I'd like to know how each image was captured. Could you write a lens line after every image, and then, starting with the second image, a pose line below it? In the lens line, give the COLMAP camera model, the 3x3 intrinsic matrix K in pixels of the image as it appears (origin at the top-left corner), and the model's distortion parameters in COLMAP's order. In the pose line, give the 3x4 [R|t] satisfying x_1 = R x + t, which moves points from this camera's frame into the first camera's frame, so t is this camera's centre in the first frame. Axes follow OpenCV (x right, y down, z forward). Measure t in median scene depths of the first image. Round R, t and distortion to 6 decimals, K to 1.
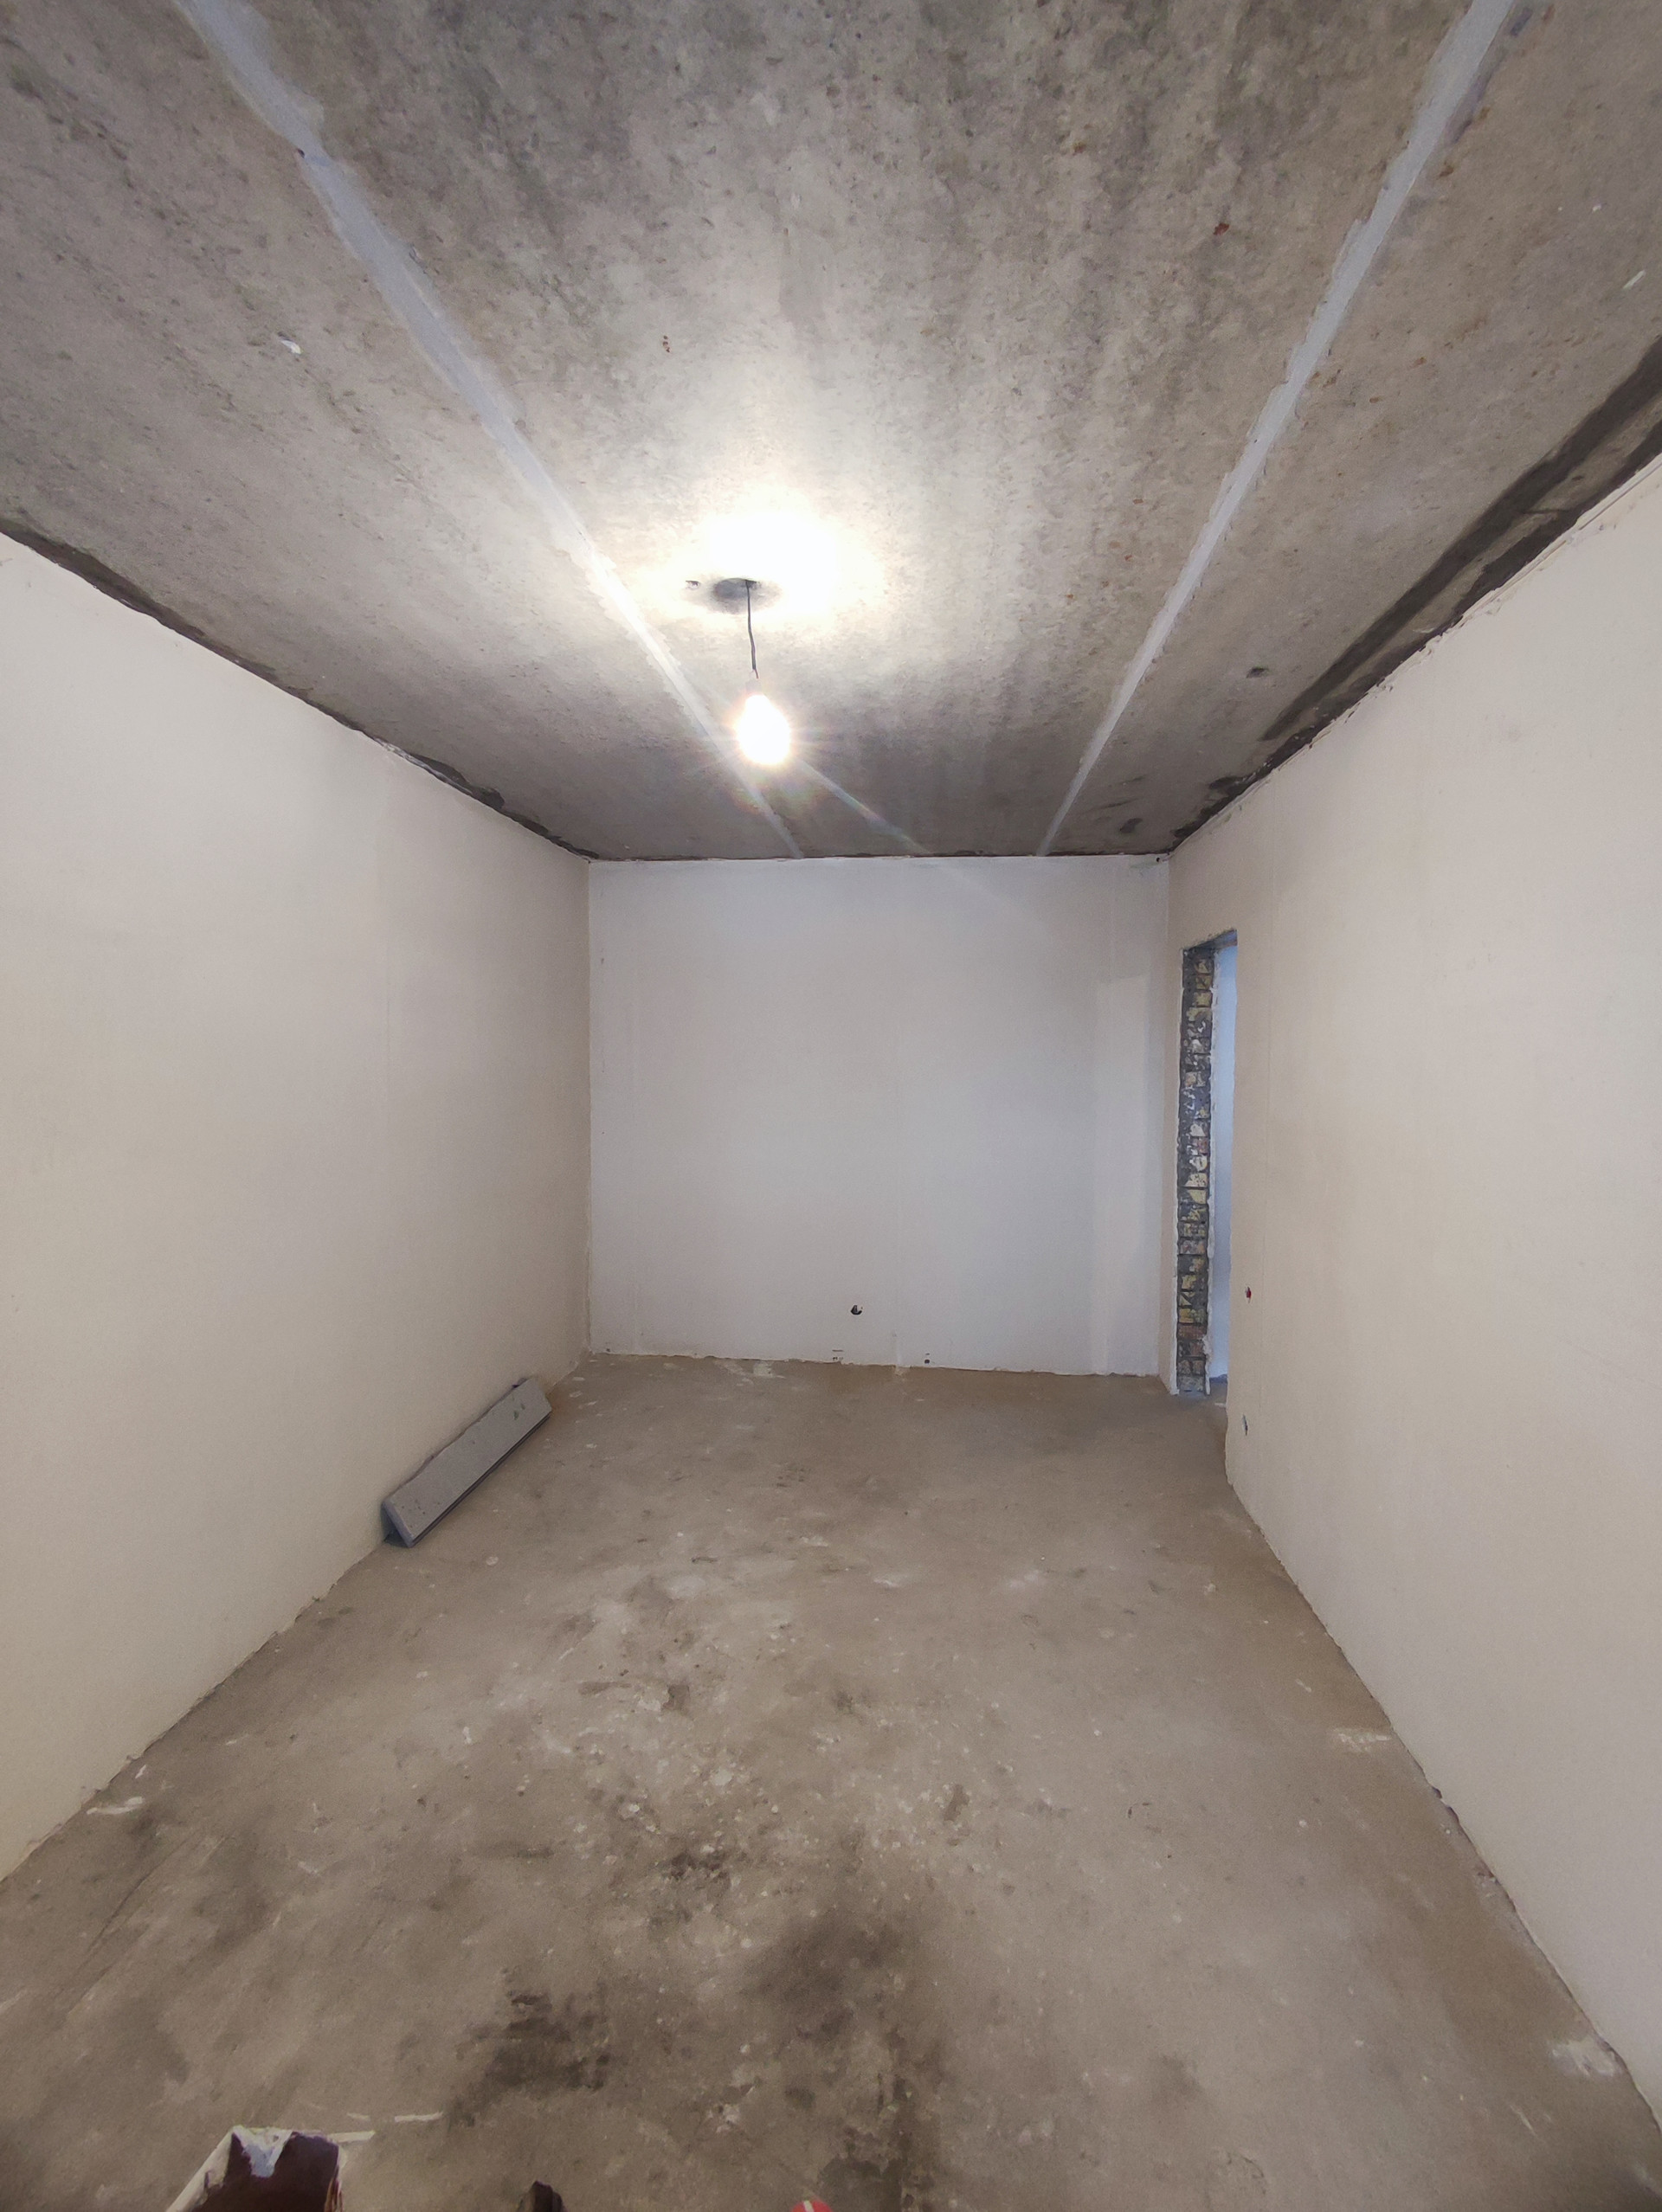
lens RADIAL K [[1004.9, 0, 824.7], [0, 1004.9, 1090.7], [0, 0, 1]] dist [-0.005329, -0.002379]
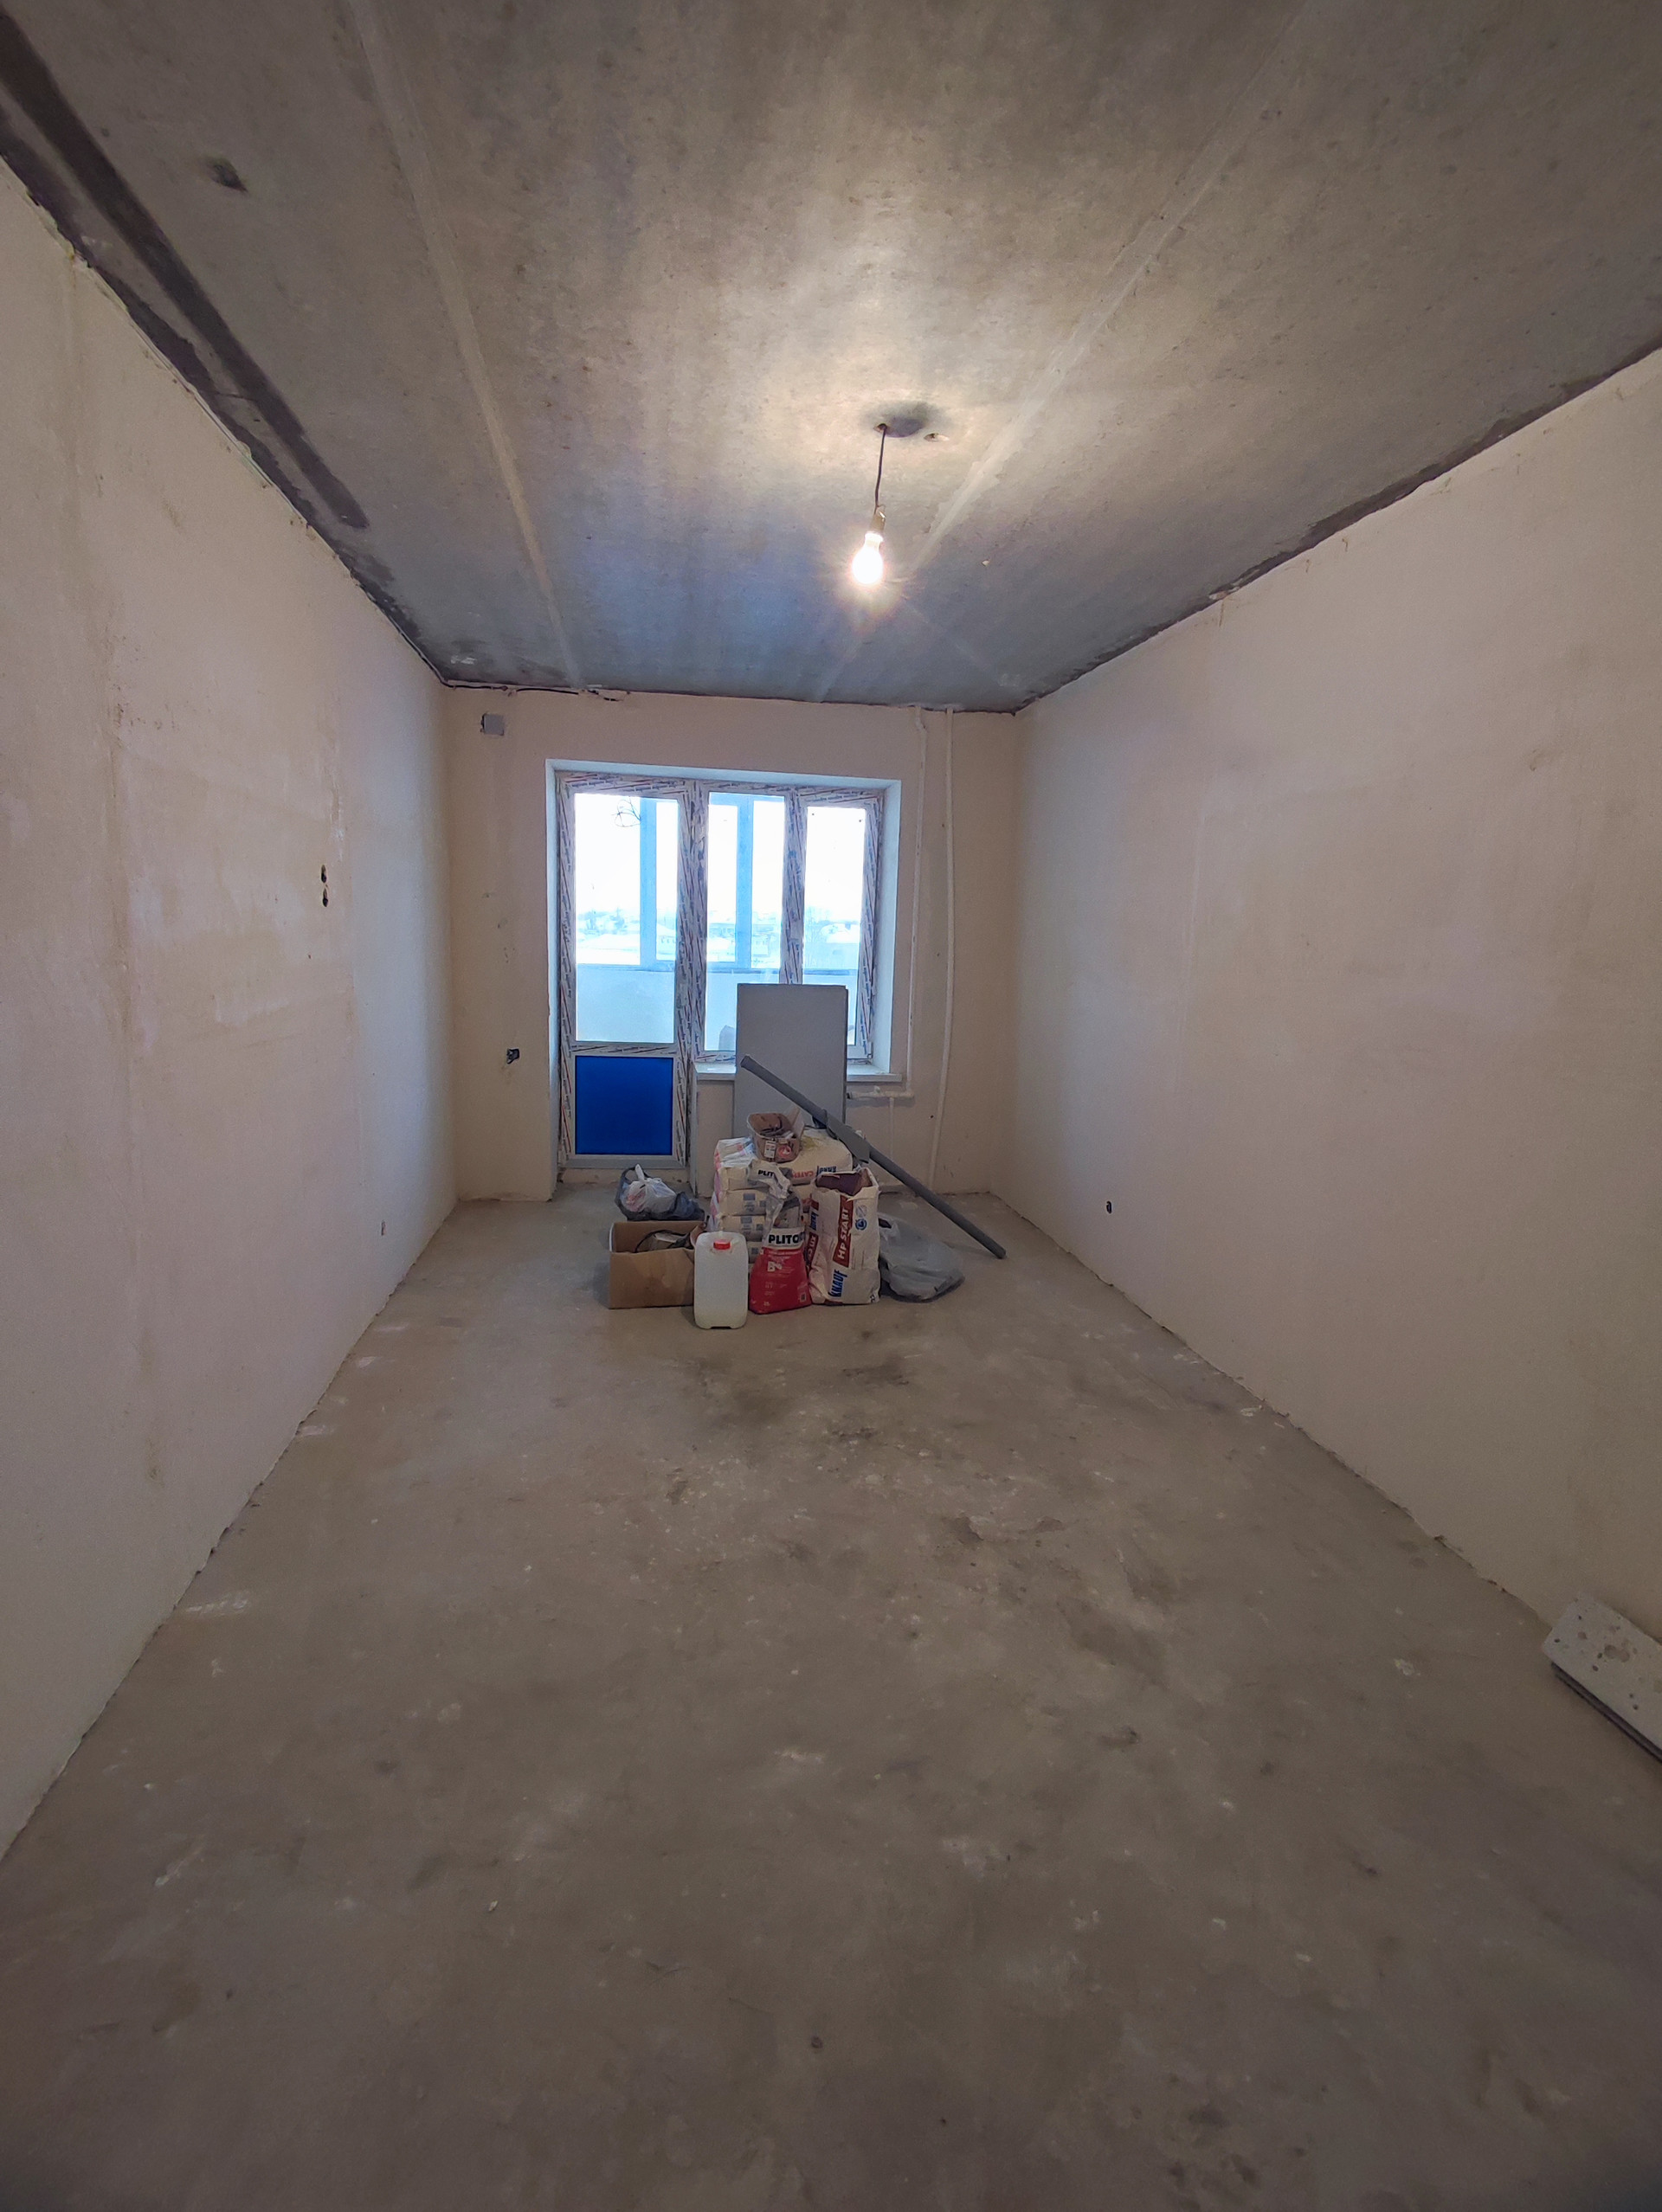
lens RADIAL K [[1004.9, 0, 824.7], [0, 1004.9, 1090.7], [0, 0, 1]] dist [-0.005329, -0.002379]
pose [[-0.961027, 0.008535, -0.276323, 0.290400], [-0.047209, 0.979776, 0.194451, 0.001458], [0.272394, 0.199917, -0.941188, 2.090331]]
